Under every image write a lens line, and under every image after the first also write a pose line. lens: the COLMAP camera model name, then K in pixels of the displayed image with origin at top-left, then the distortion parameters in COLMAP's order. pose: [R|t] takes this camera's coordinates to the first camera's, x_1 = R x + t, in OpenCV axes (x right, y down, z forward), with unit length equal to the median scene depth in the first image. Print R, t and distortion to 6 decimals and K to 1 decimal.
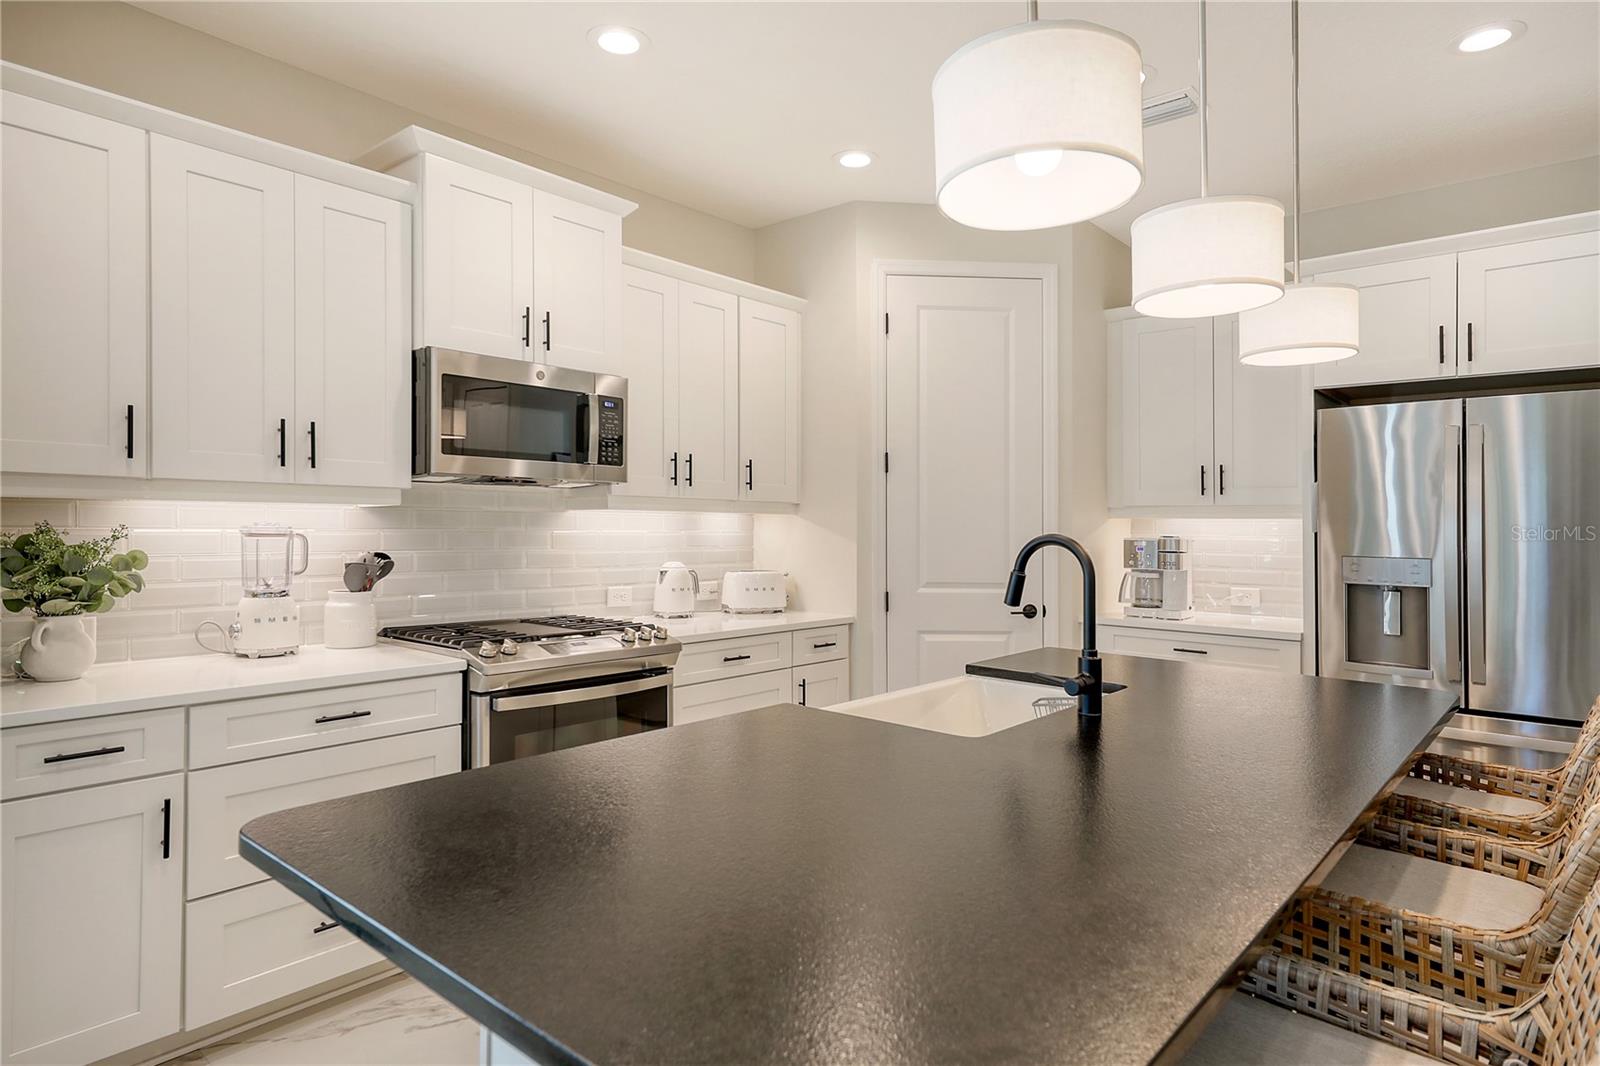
lens RADIAL K [[921.9, 0, 804.6], [0, 921.9, 505.9], [0, 0, 1]] dist [0.034151, 0.000747]
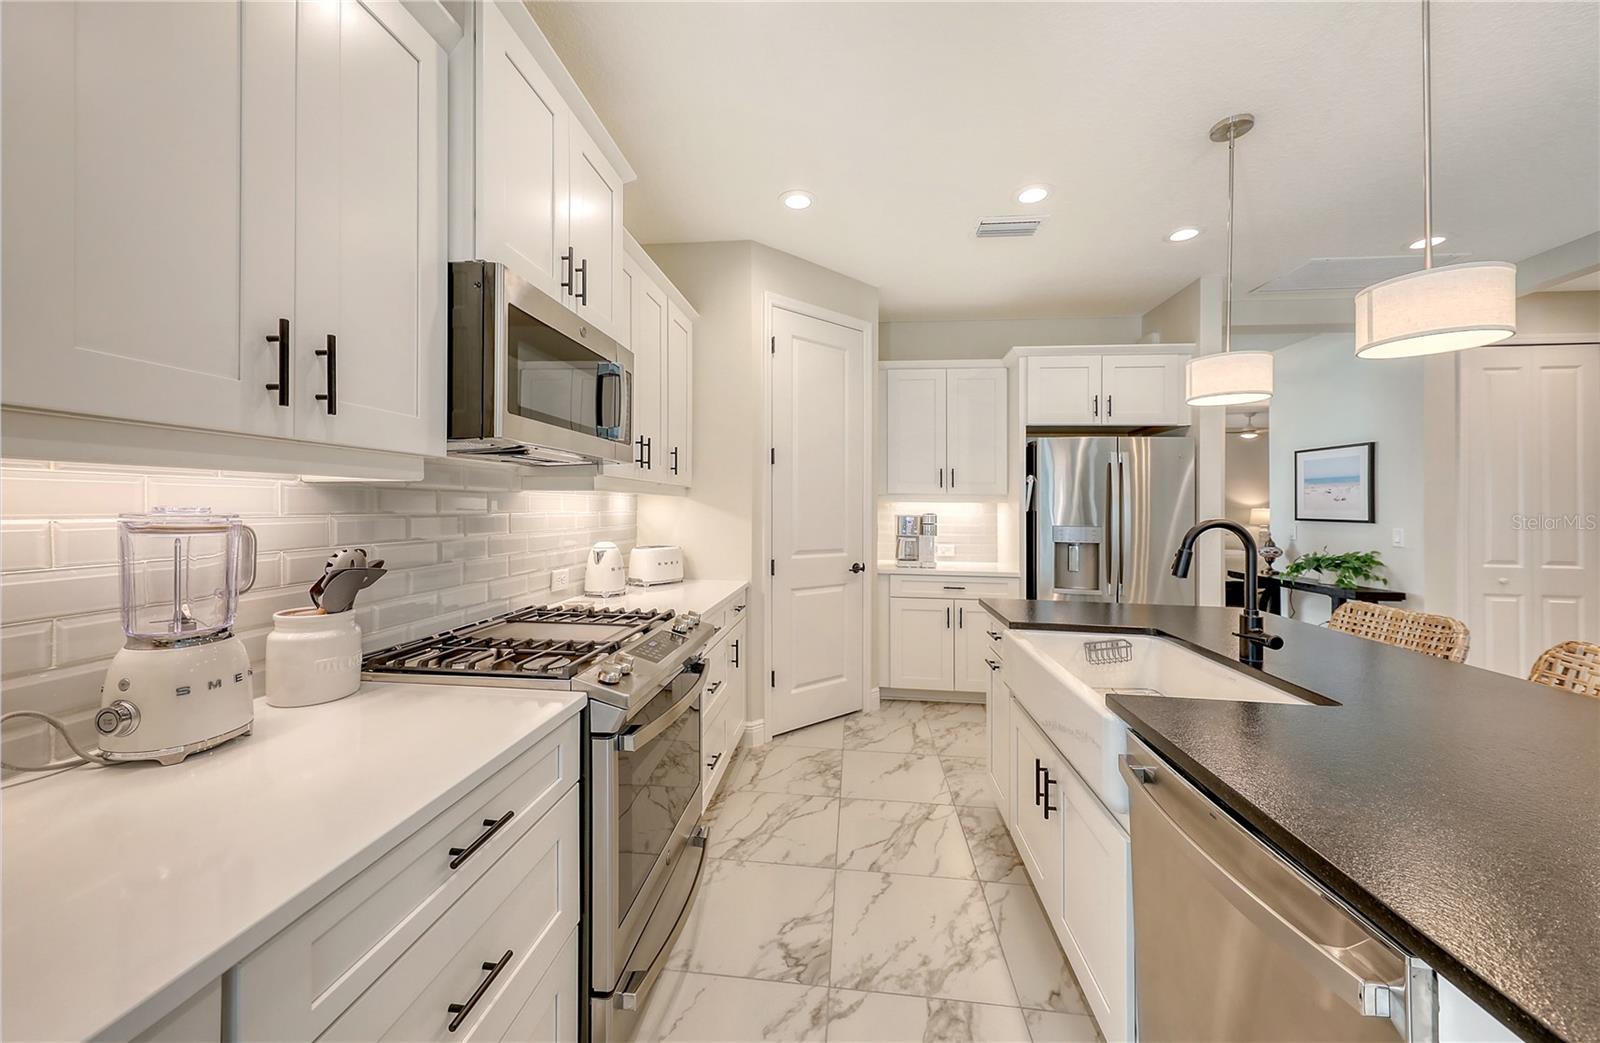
lens RADIAL K [[564.1, 0, 792.8], [0, 564.1, 491.3], [0, 0, 1]] dist [0.012000, -0.000025]
pose [[0.820946, 0.016197, 0.570776, -0.396887], [-0.017533, 0.999841, -0.003155, 0.003079], [-0.570737, -0.007417, 0.821100, 0.436511]]
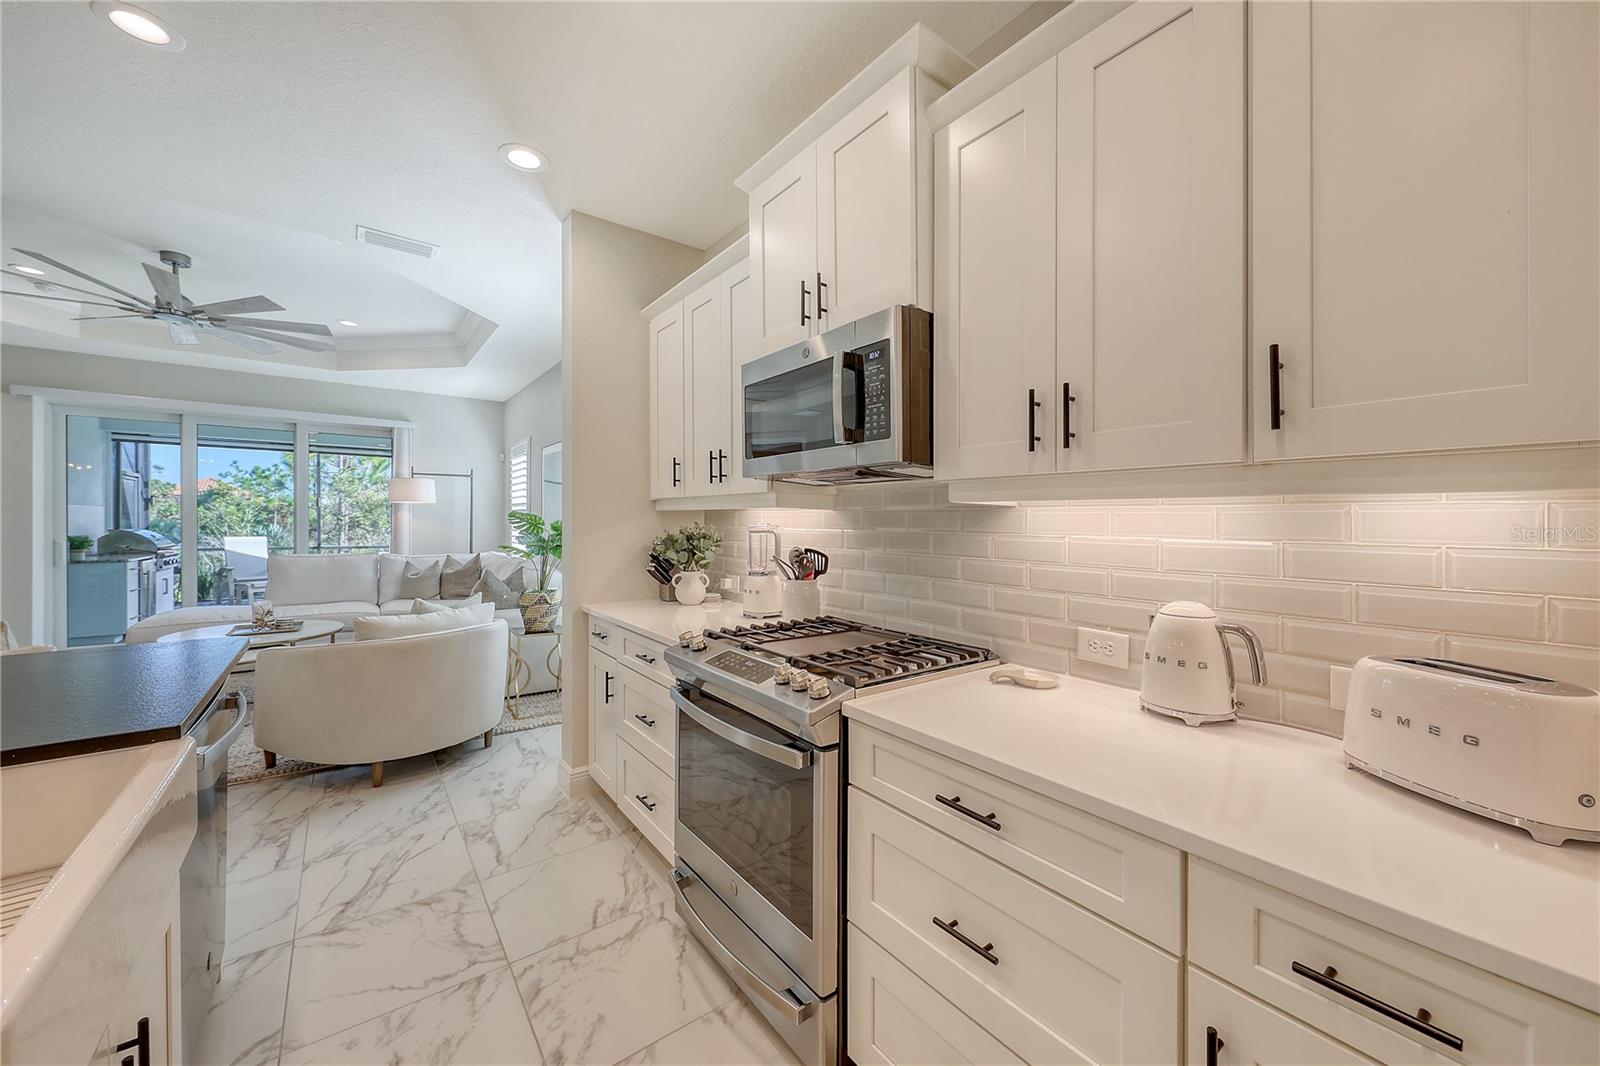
lens RADIAL K [[592.0, 0, 799.2], [0, 592.0, 529.1], [0, 0, 1]] dist [-0.002147, -0.000069]
pose [[-0.206476, -0.001580, -0.978450, 0.247706], [0.006662, 0.999973, -0.003021, 0.025344], [0.978429, -0.007142, -0.206460, 1.035723]]
